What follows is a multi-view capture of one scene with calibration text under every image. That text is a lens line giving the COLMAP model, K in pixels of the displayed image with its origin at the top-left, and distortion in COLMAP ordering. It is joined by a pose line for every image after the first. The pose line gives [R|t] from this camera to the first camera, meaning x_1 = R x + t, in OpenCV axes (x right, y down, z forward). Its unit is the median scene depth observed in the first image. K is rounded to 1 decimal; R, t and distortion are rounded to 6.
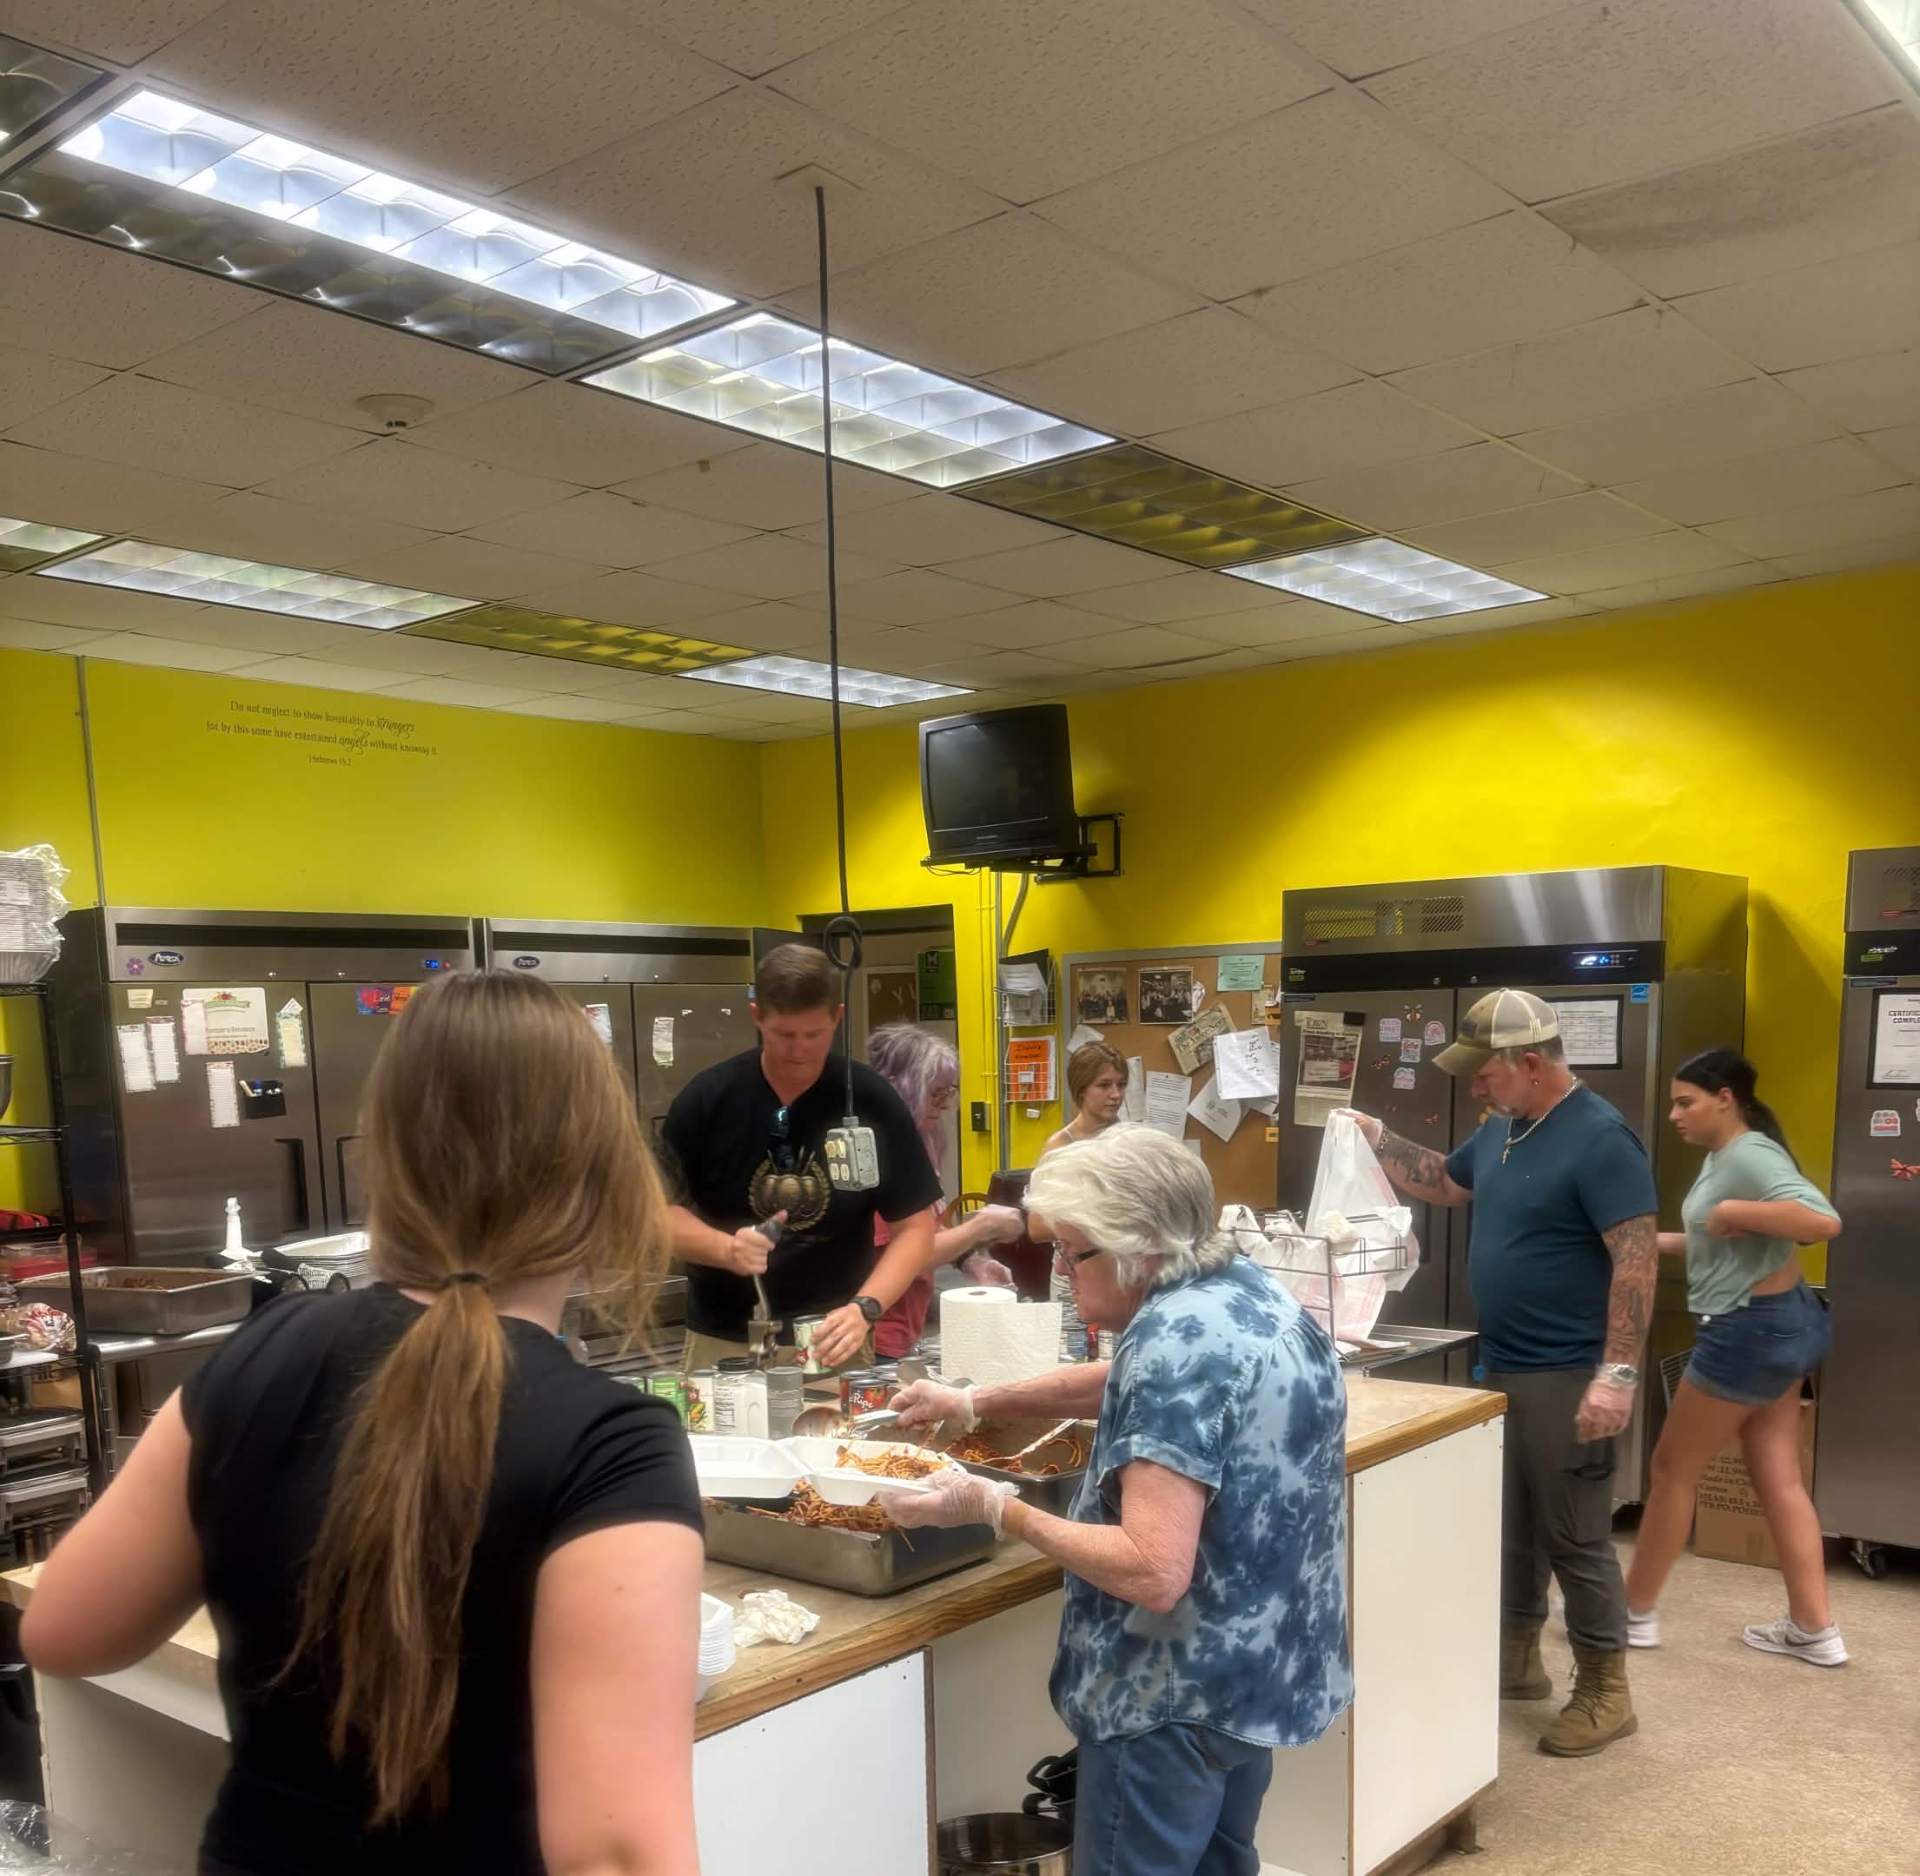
lens RADIAL K [[1933.2, 0, 960.0], [0, 1933.2, 938.0], [0, 0, 1]] dist [0.007687, 0.008587]
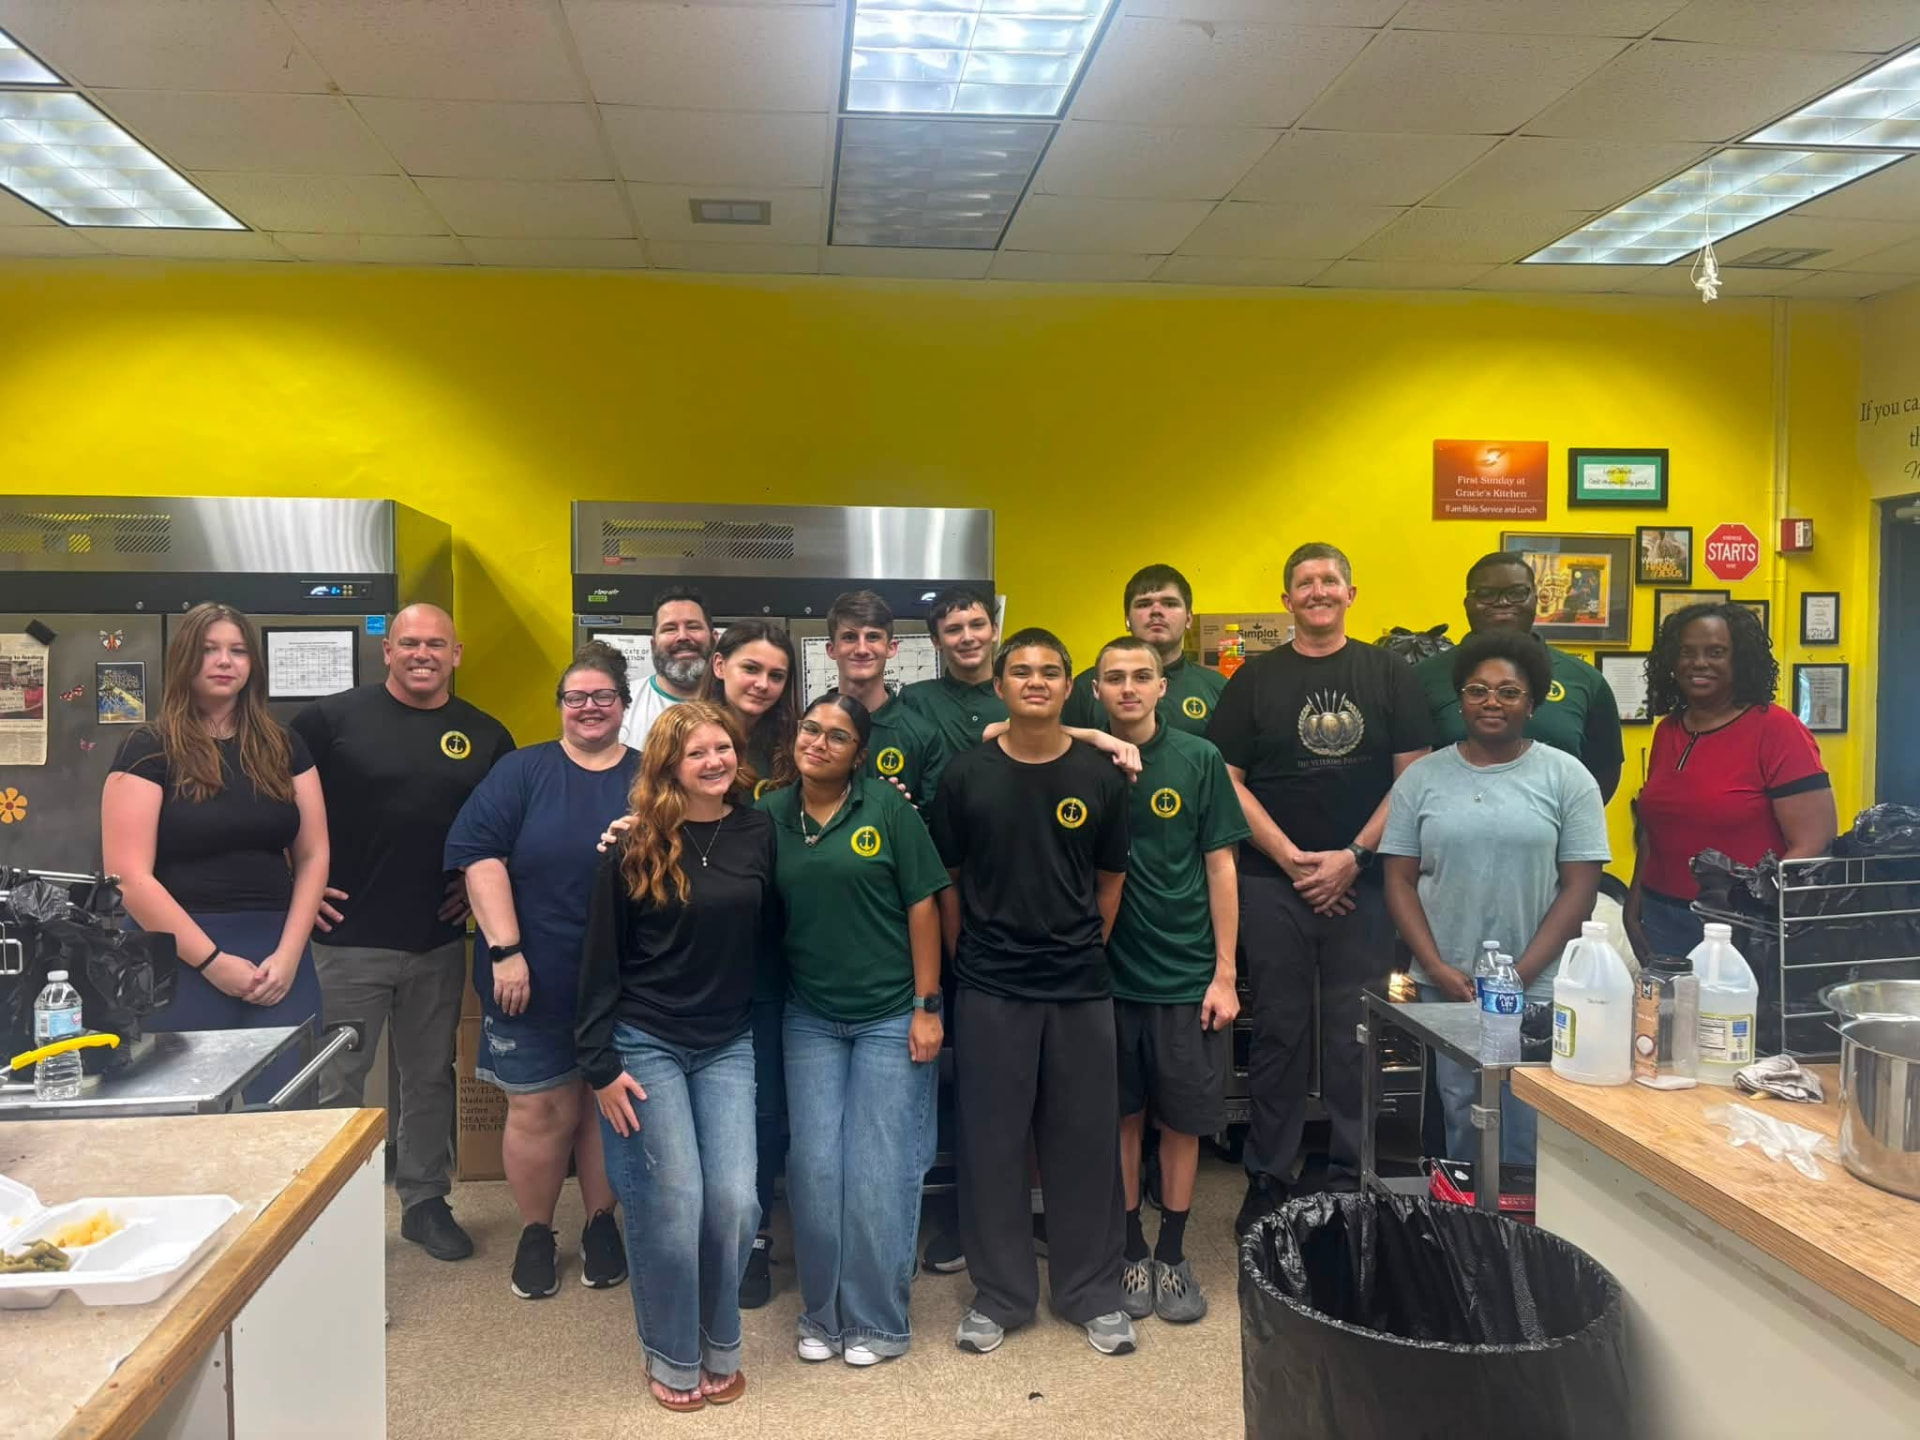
lens RADIAL K [[1457.5, 0, 958.7], [0, 1457.5, 751.0], [0, 0, 1]] dist [0.002844, -0.003335]
pose [[0.684526, -0.012982, 0.728873, 0.005147], [-0.057565, 0.995757, 0.071798, 0.020997], [-0.726712, -0.091105, 0.680874, 0.248957]]
